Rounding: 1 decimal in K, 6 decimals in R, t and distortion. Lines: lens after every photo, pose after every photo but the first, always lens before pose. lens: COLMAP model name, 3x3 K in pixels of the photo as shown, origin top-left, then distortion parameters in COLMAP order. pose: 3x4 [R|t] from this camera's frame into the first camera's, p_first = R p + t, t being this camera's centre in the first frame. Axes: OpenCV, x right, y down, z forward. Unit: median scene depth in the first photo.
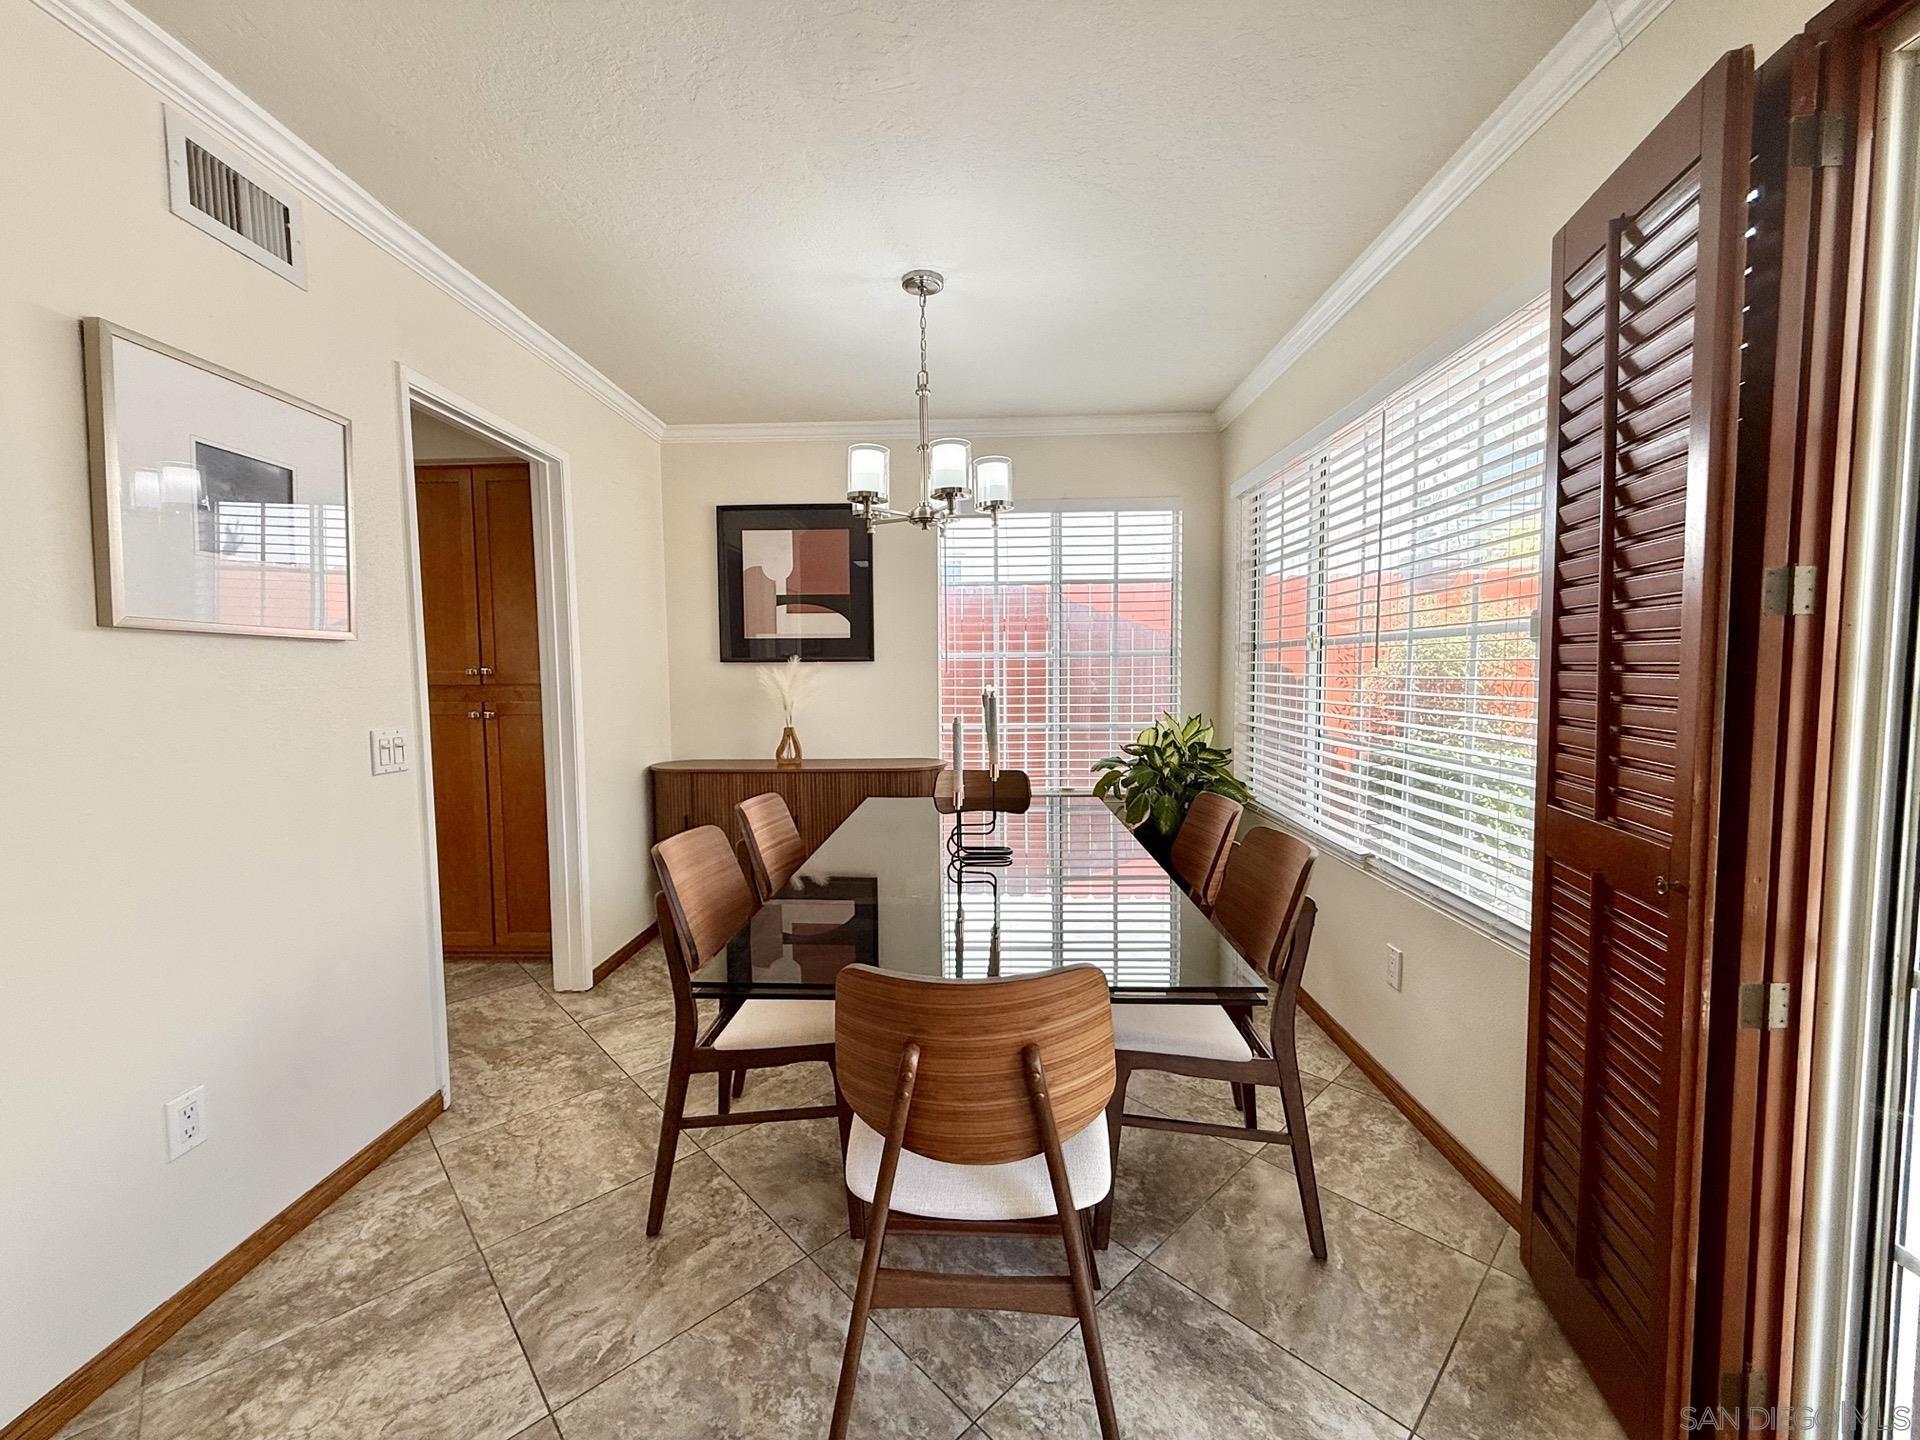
lens RADIAL K [[764.0, 0, 952.7], [0, 764.0, 721.2], [0, 0, 1]] dist [0.001167, -0.000047]
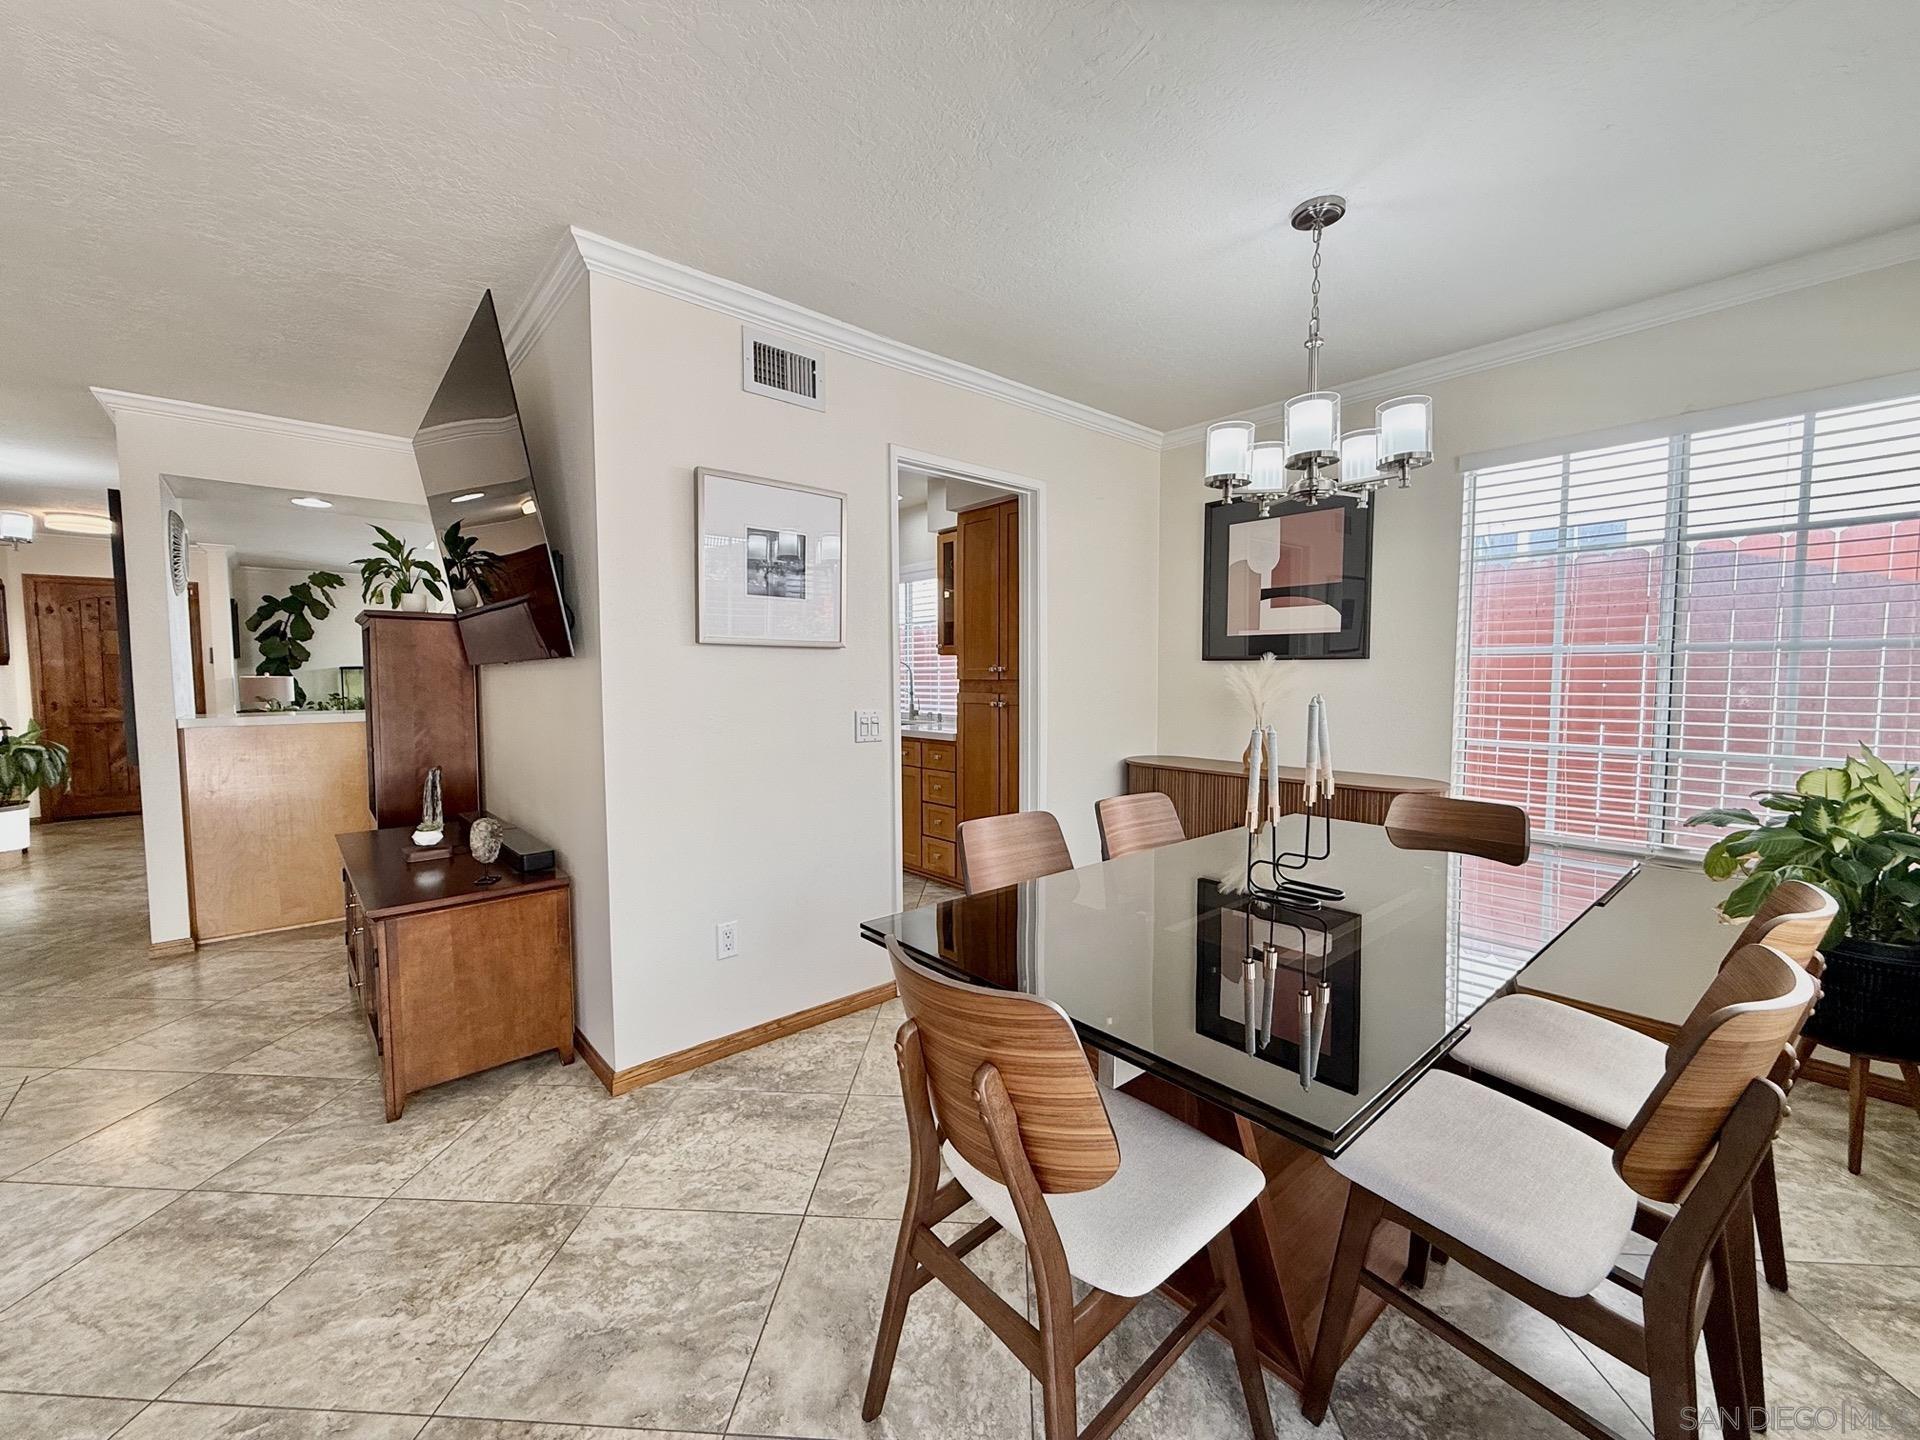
lens RADIAL K [[764.0, 0, 952.7], [0, 764.0, 721.2], [0, 0, 1]] dist [0.001167, -0.000047]
pose [[0.682396, 0.054211, -0.728970, 0.227519], [-0.051914, 0.998322, 0.025644, -0.007836], [0.729137, 0.020344, 0.684066, 0.093029]]
